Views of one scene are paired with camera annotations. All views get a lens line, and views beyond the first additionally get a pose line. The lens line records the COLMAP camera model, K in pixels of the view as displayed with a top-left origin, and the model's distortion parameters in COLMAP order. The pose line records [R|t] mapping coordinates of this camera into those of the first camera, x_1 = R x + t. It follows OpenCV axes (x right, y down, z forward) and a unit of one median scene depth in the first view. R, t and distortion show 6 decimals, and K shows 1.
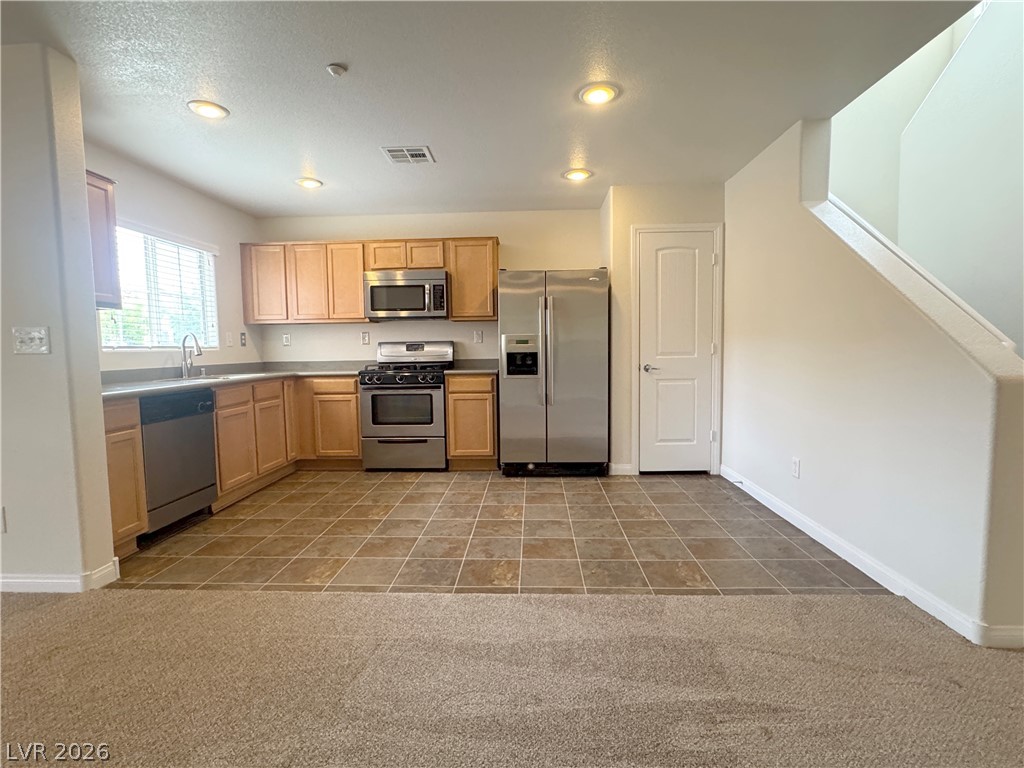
lens RADIAL K [[503.8, 0, 514.3], [0, 503.8, 384.6], [0, 0, 1]] dist [-0.005434, 0.001641]
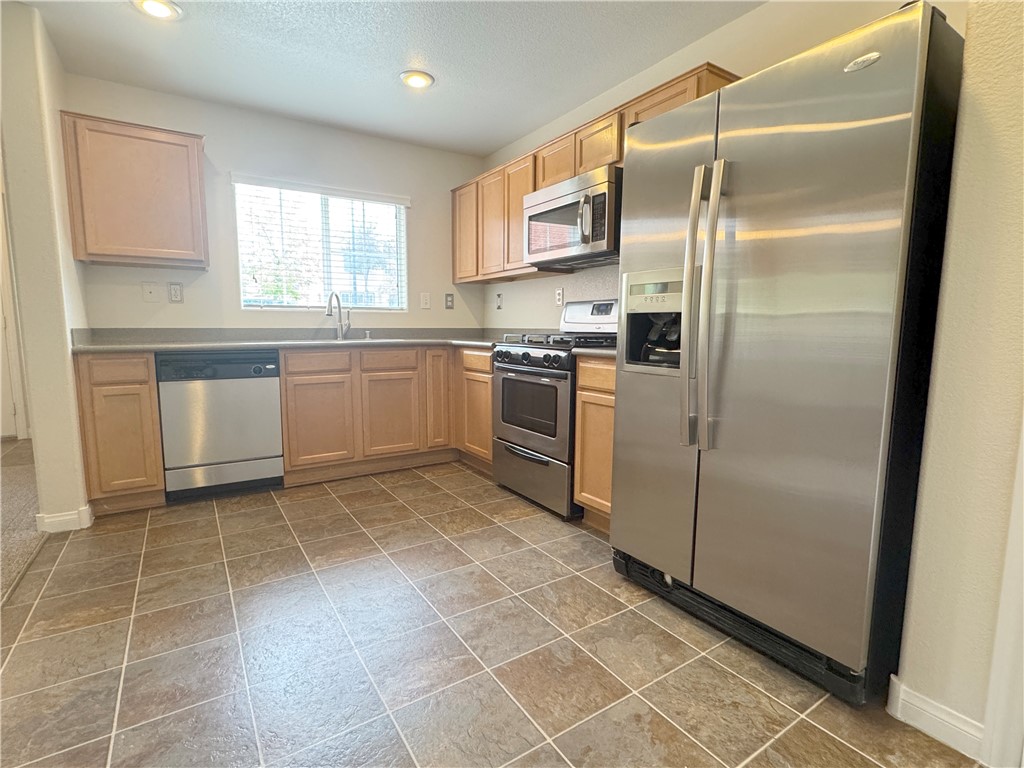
lens RADIAL K [[503.8, 0, 509.6], [0, 503.8, 385.2], [0, 0, 1]] dist [-0.005434, 0.001641]
pose [[0.576112, 0.112701, -0.809564, 0.296636], [-0.073499, 0.993579, 0.086014, -0.031513], [0.814060, 0.009948, 0.580696, 0.659355]]
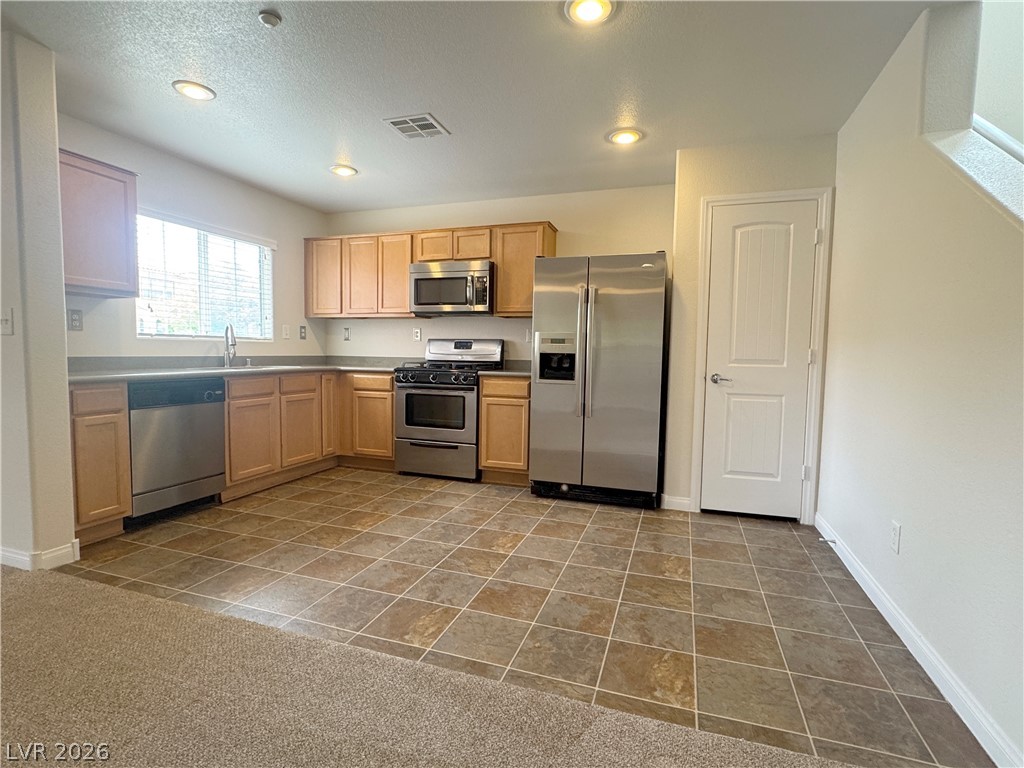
lens RADIAL K [[503.8, 0, 513.8], [0, 503.8, 385.7], [0, 0, 1]] dist [-0.005434, 0.001641]
pose [[0.958350, 0.049855, -0.281213, 0.188206], [-0.051777, 0.998658, 0.000596, -0.005992], [0.280865, 0.013989, 0.959645, 0.163449]]
